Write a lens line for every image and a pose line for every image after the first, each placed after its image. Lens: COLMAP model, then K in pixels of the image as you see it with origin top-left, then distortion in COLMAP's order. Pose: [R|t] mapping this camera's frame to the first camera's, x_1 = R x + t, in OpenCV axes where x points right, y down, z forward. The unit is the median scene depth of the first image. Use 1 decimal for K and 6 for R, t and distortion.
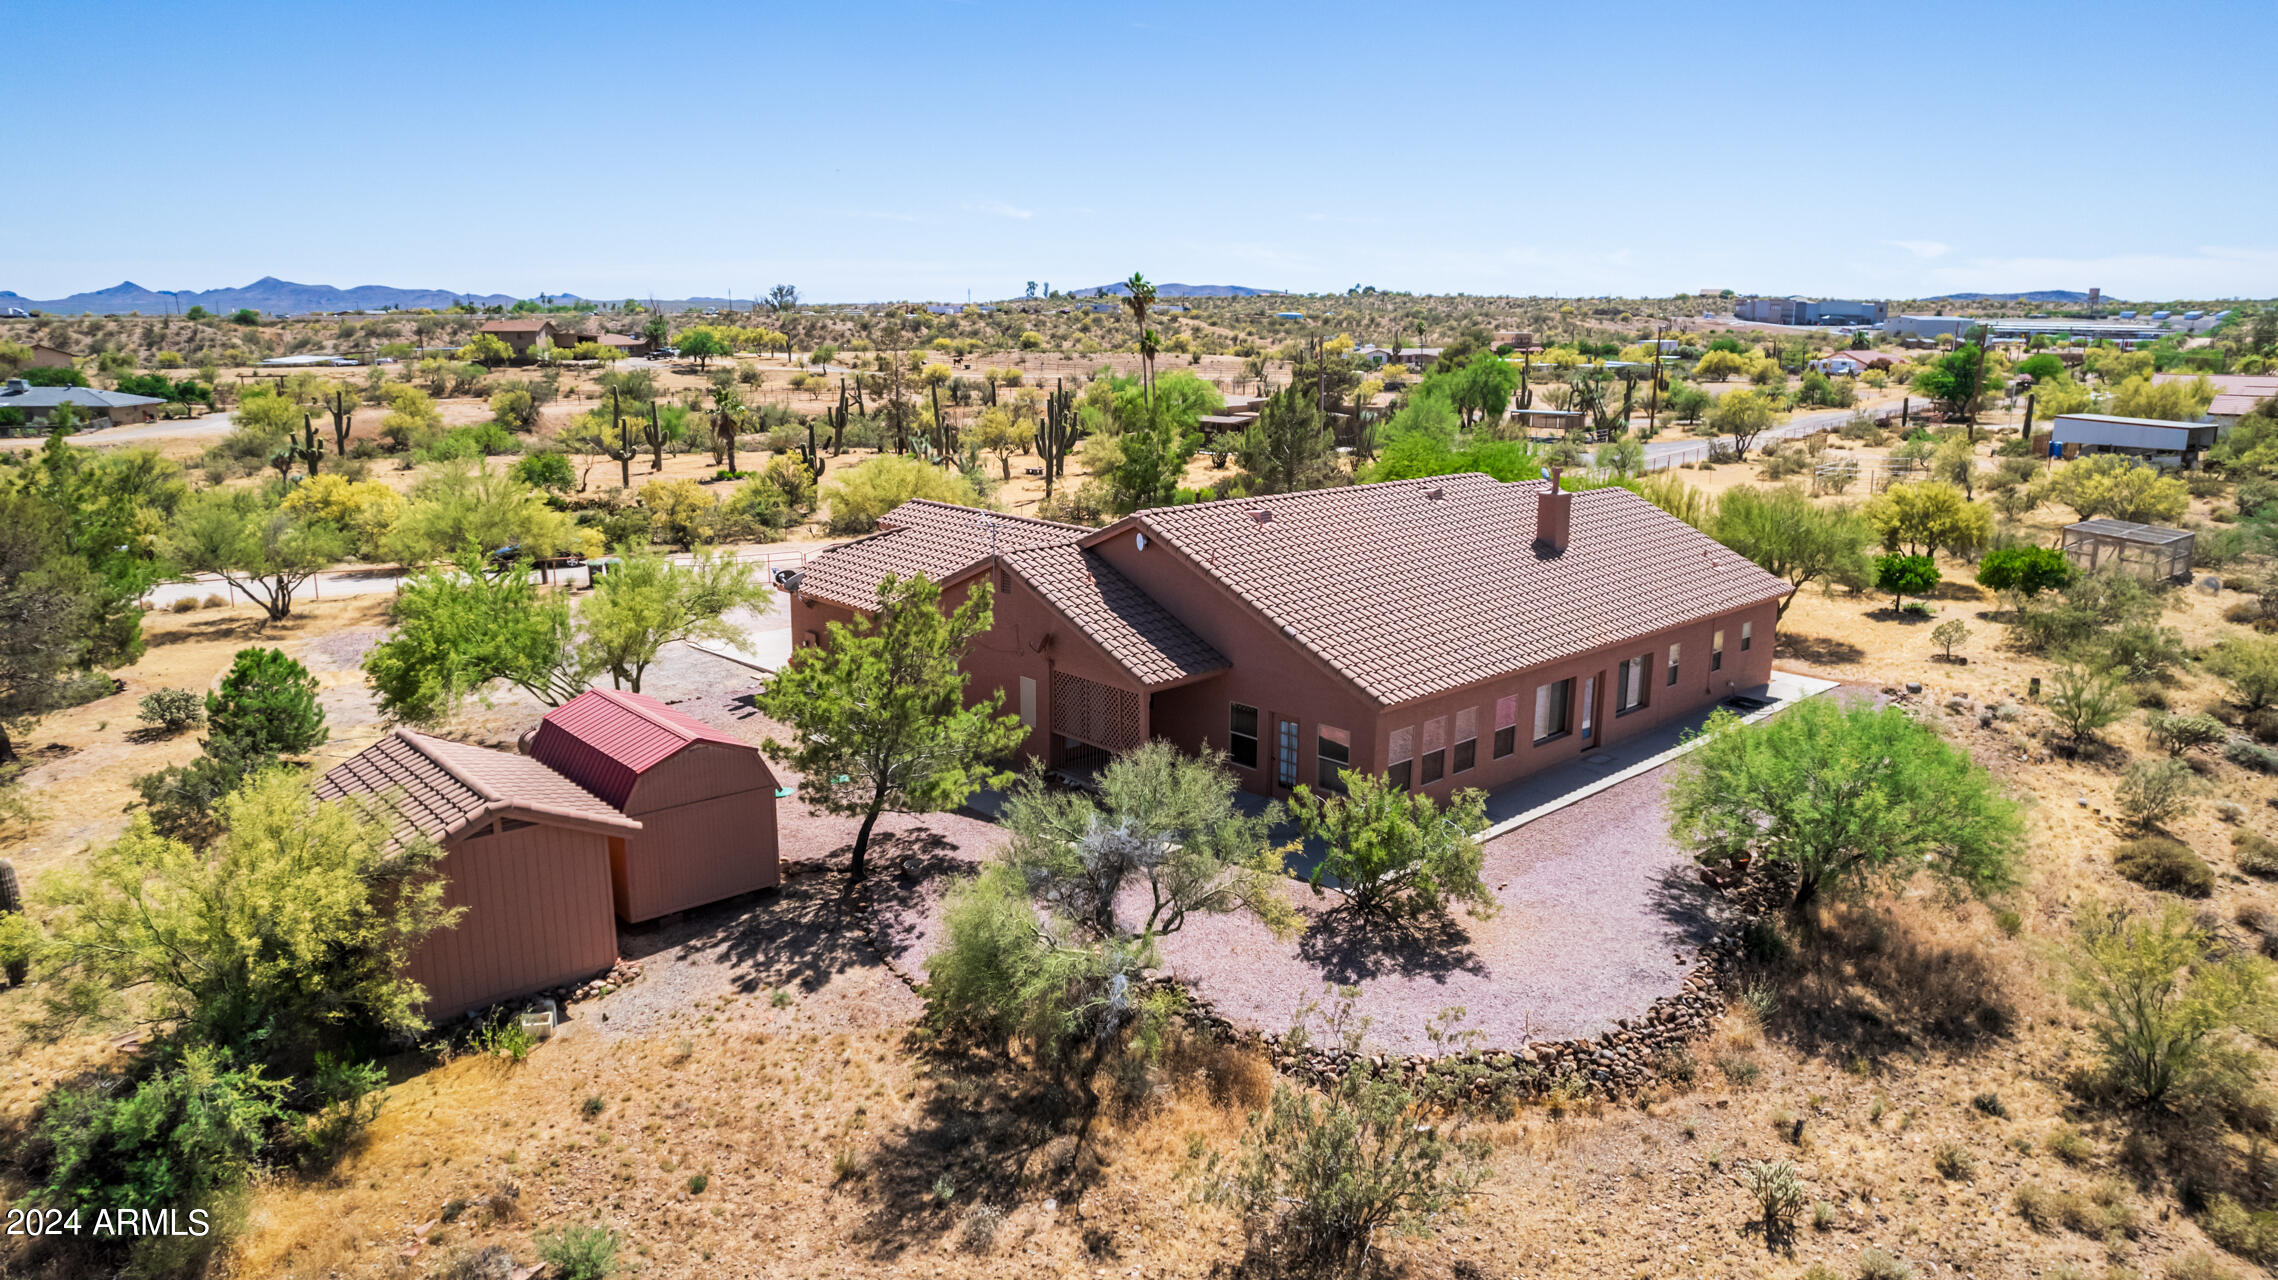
lens RADIAL K [[1460.6, 0, 1141.4], [0, 1460.6, 613.5], [0, 0, 1]] dist [-0.085771, 0.079310]
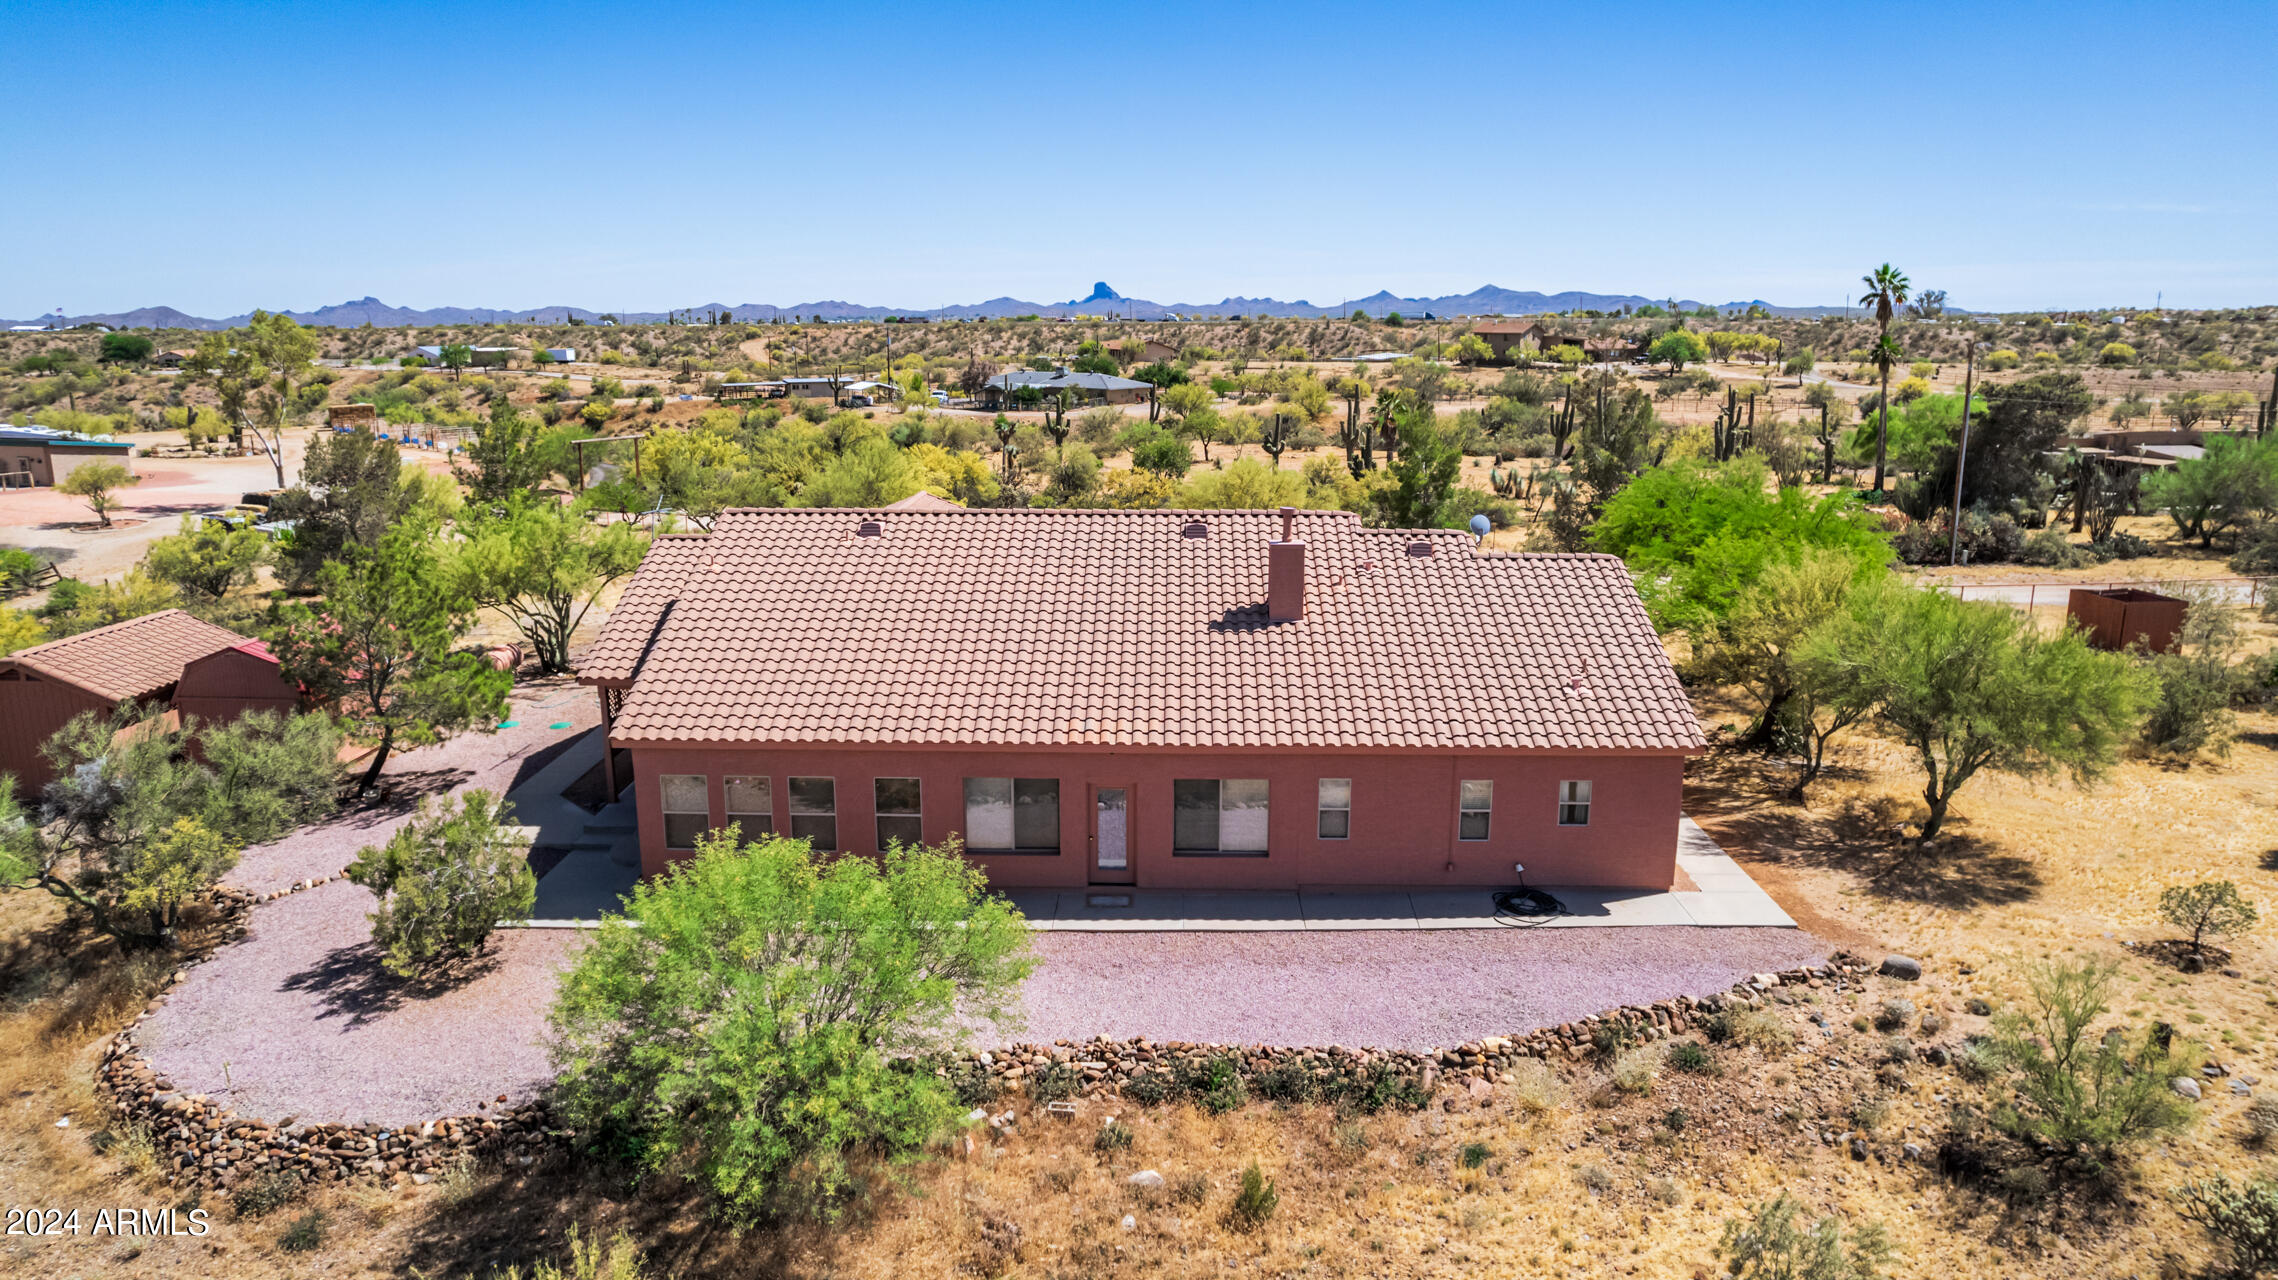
lens RADIAL K [[1460.6, 0, 1141.4], [0, 1460.6, 613.5], [0, 0, 1]] dist [-0.085771, 0.079310]
pose [[0.718148, 0.133586, -0.682948, 0.840902], [-0.136496, 0.989378, 0.049993, -0.085305], [0.682372, 0.057317, 0.728754, 0.484583]]
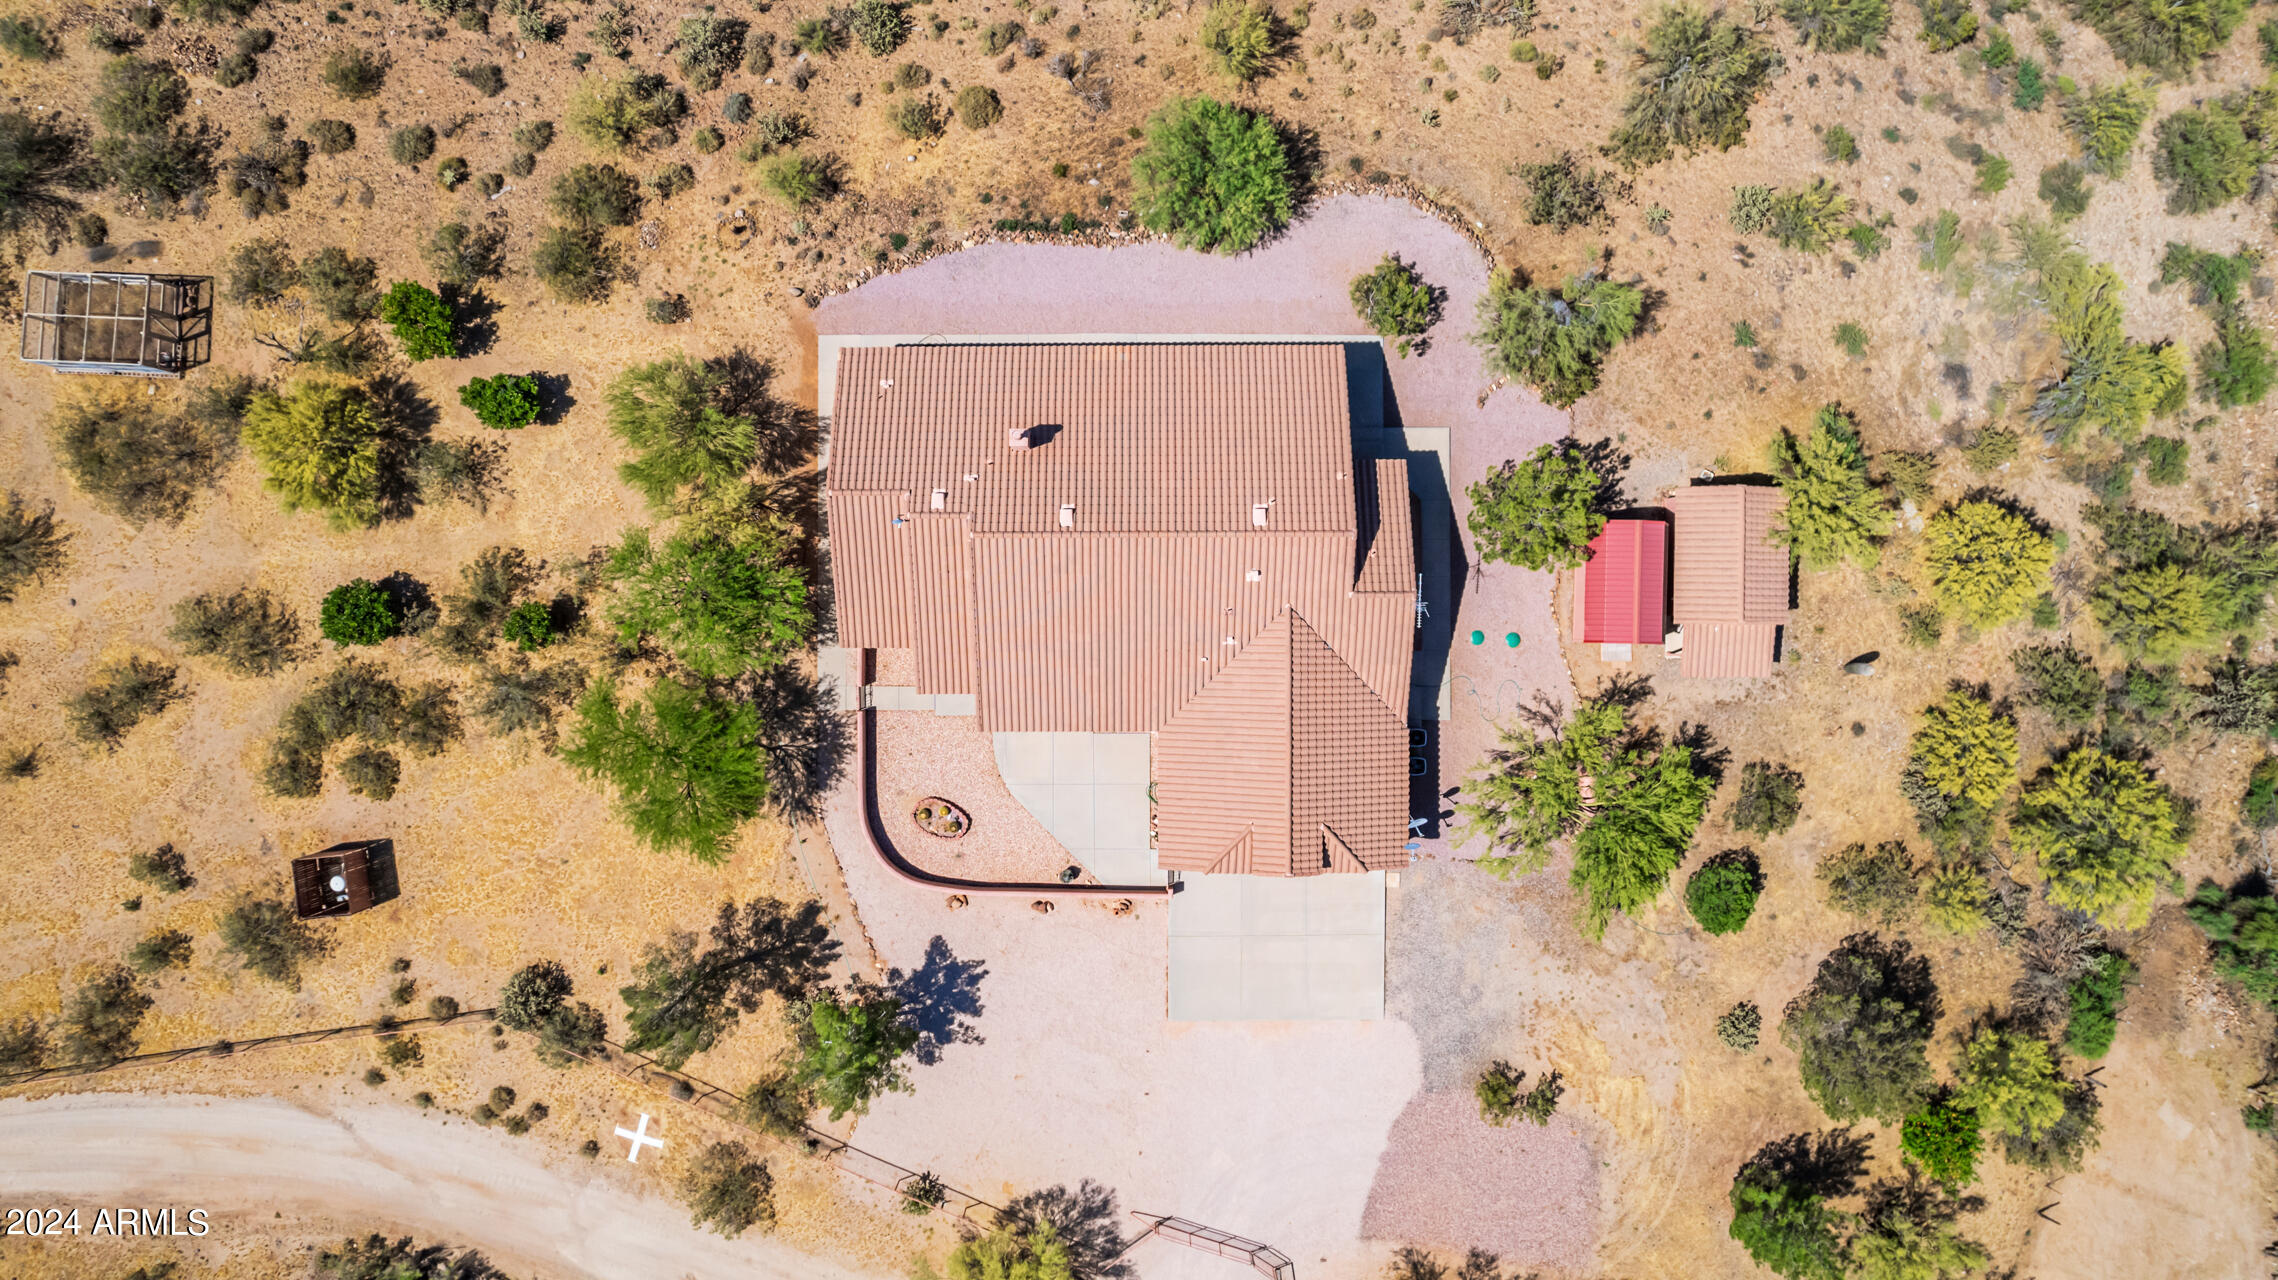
lens RADIAL K [[1451.4, 0, 1140.1], [0, 1451.4, 639.5], [0, 0, 1]] dist [-0.075170, 0.063066]
pose [[-0.733733, -0.679312, -0.013054, 0.106530], [0.135603, -0.165238, 0.976887, -1.605170], [-0.665769, 0.715004, 0.213357, 0.886755]]
